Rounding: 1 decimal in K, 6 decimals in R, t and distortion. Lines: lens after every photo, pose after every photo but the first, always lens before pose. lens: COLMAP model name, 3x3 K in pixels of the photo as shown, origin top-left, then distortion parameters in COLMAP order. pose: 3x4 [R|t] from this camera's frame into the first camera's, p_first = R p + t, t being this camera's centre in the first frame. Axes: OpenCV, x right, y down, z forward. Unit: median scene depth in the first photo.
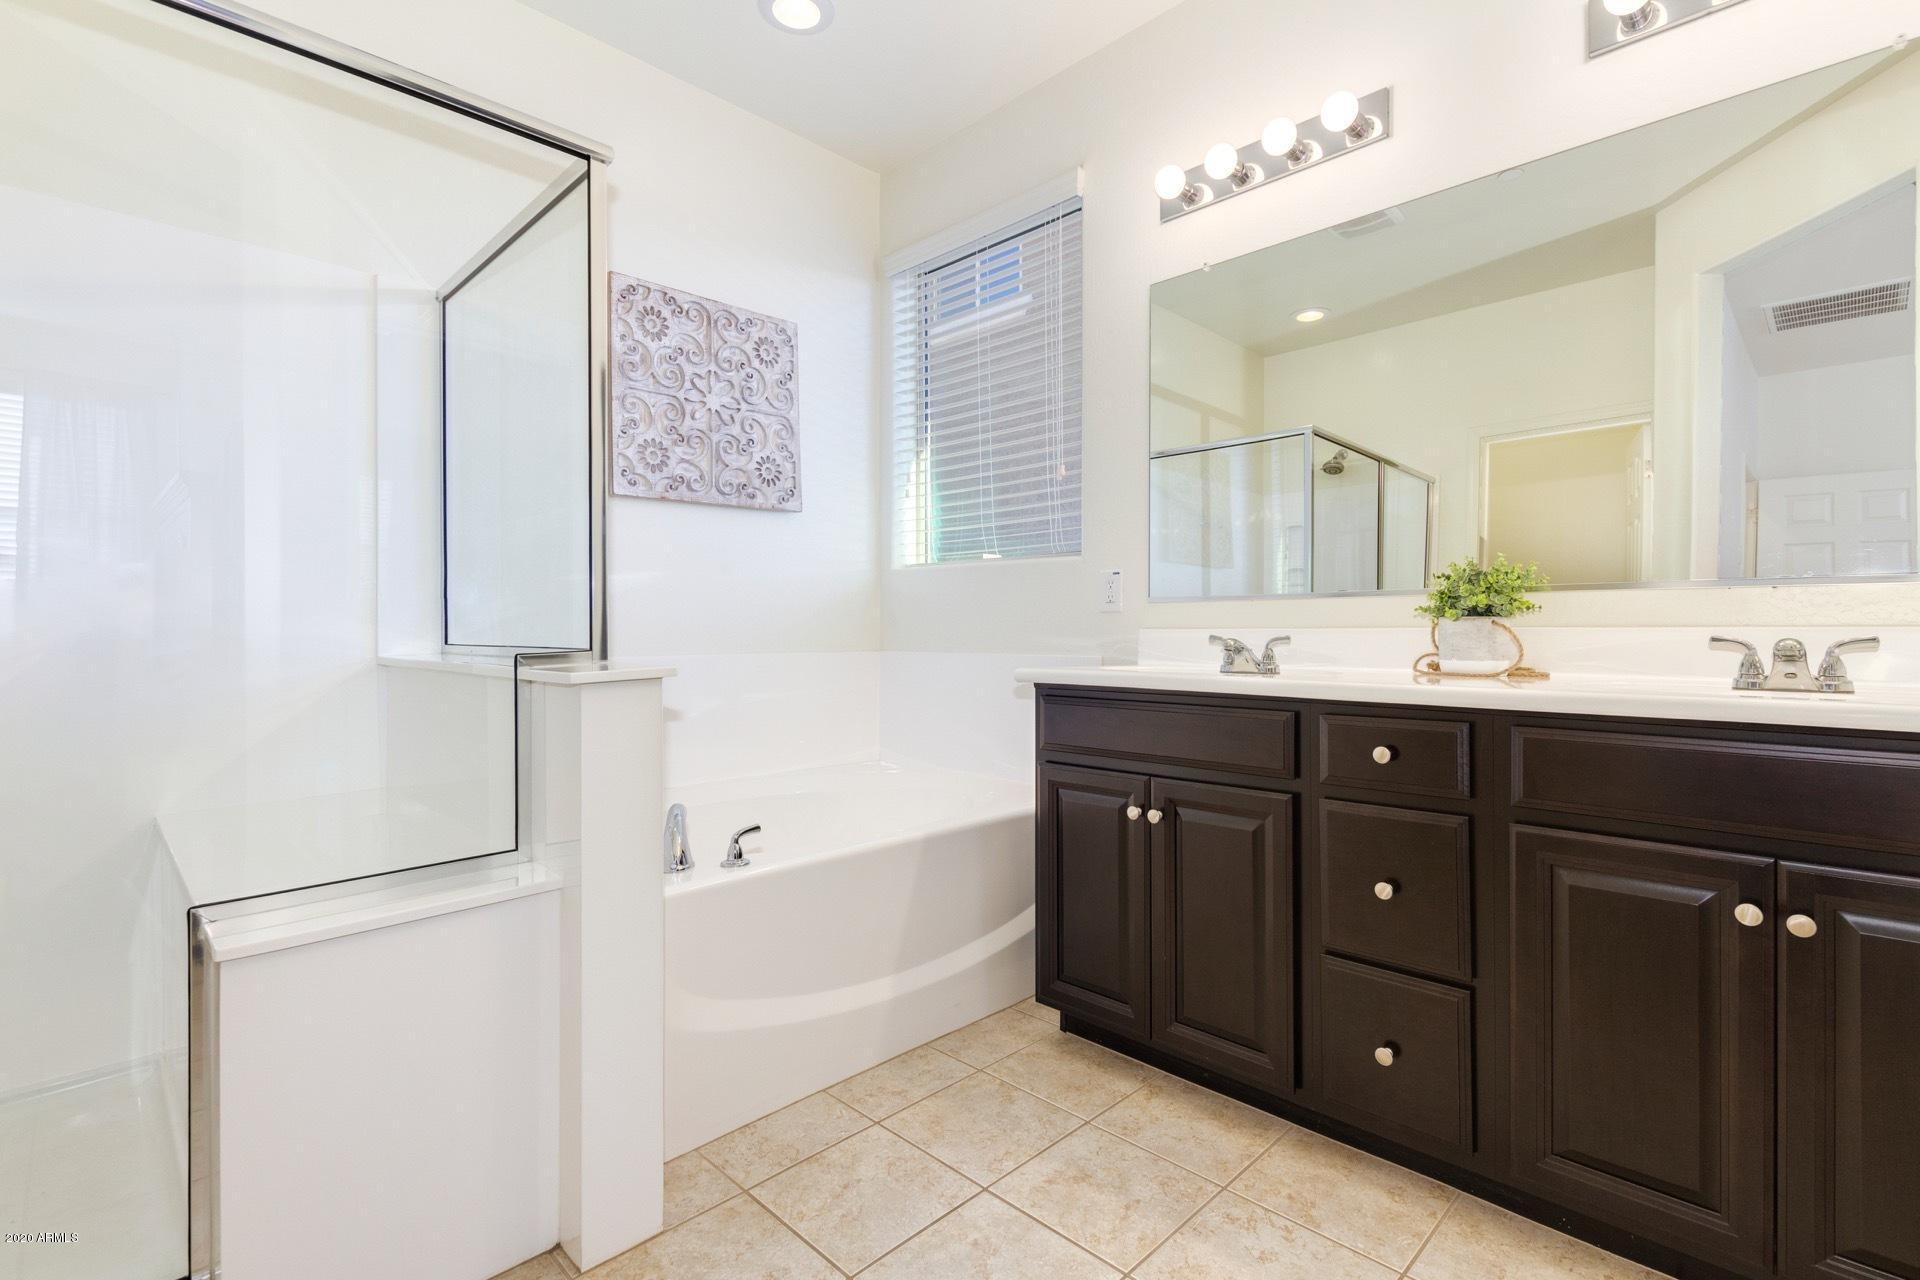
lens RADIAL K [[878.4, 0, 999.7], [0, 878.4, 634.2], [0, 0, 1]] dist [0.000612, -0.001298]
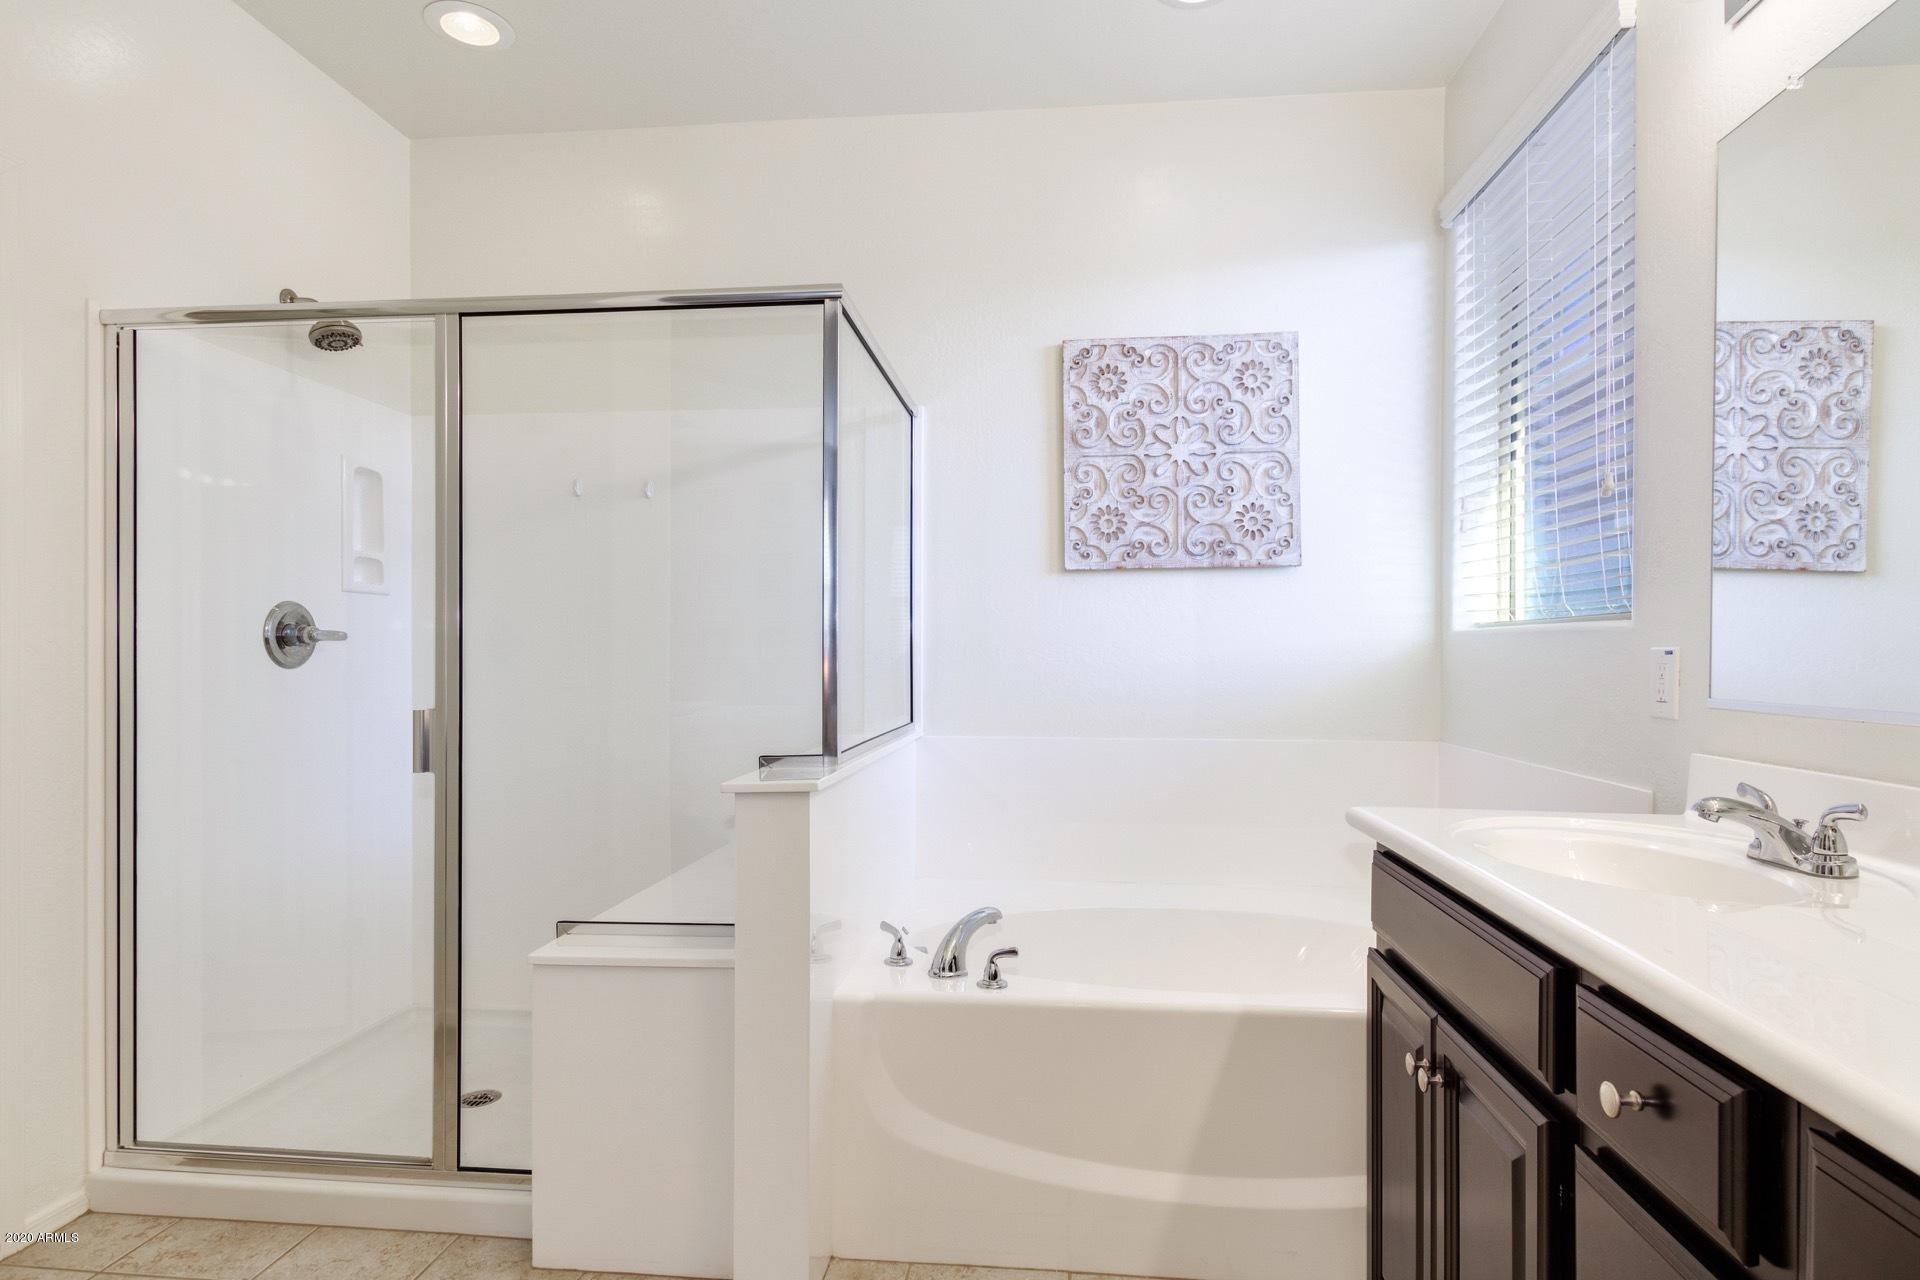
lens RADIAL K [[1032.0, 0, 959.7], [0, 1032.0, 660.0], [0, 0, 1]] dist [-0.000097, -0.000205]
pose [[0.609746, 0.011953, -0.792507, 0.363232], [-0.012572, 0.999906, 0.005409, -0.059787], [0.792497, 0.006665, 0.609839, 0.198944]]
